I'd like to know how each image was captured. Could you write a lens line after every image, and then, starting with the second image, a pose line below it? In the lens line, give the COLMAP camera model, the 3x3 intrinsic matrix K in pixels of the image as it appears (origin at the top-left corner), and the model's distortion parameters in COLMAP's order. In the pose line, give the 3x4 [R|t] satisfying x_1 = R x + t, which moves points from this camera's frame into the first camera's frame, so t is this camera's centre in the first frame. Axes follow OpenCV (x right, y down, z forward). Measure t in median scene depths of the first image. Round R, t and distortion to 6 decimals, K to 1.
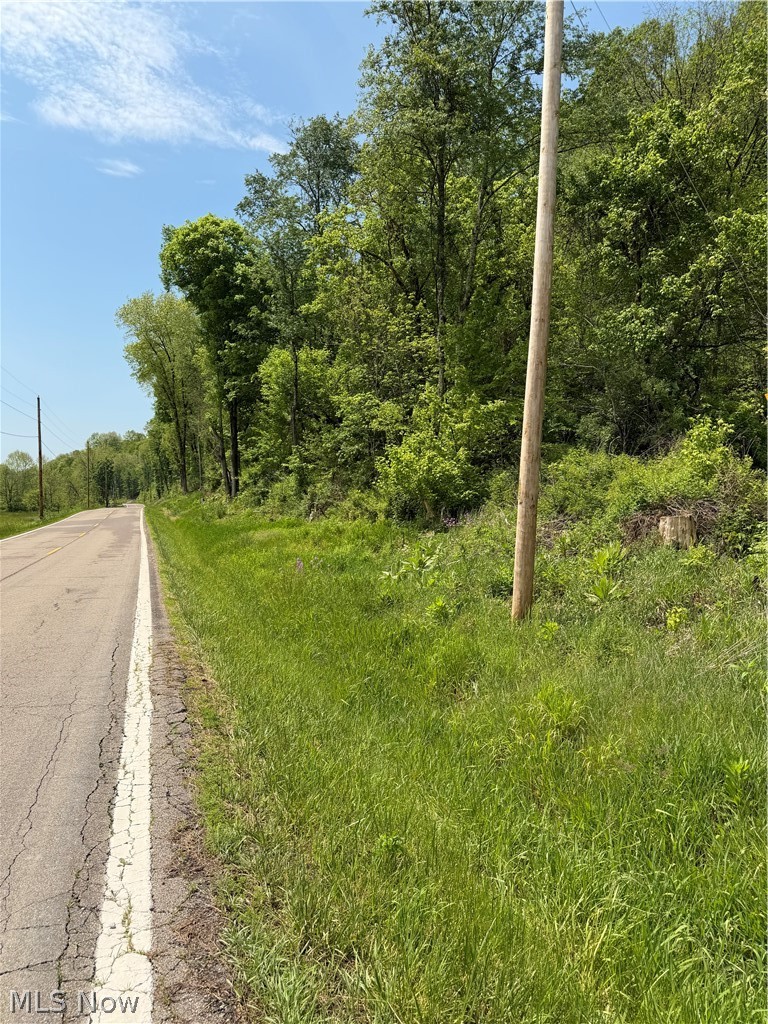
lens RADIAL K [[719.8, 0, 389.5], [0, 719.8, 491.5], [0, 0, 1]] dist [0.161941, -0.255141]
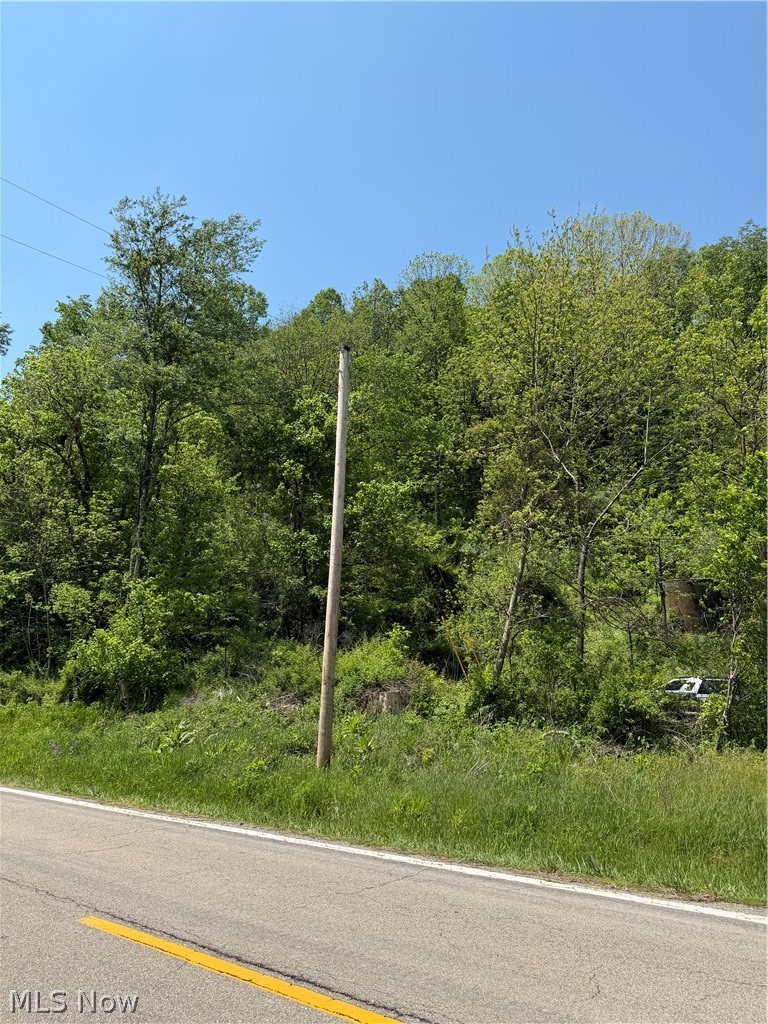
lens RADIAL K [[731.3, 0, 382.0], [0, 731.3, 488.2], [0, 0, 1]] dist [0.224497, -0.348443]
pose [[0.814197, 0.144829, 0.562235, -0.261291], [-0.008718, 0.971328, -0.237584, -0.005443], [-0.580524, 0.188538, 0.792115, -0.148297]]
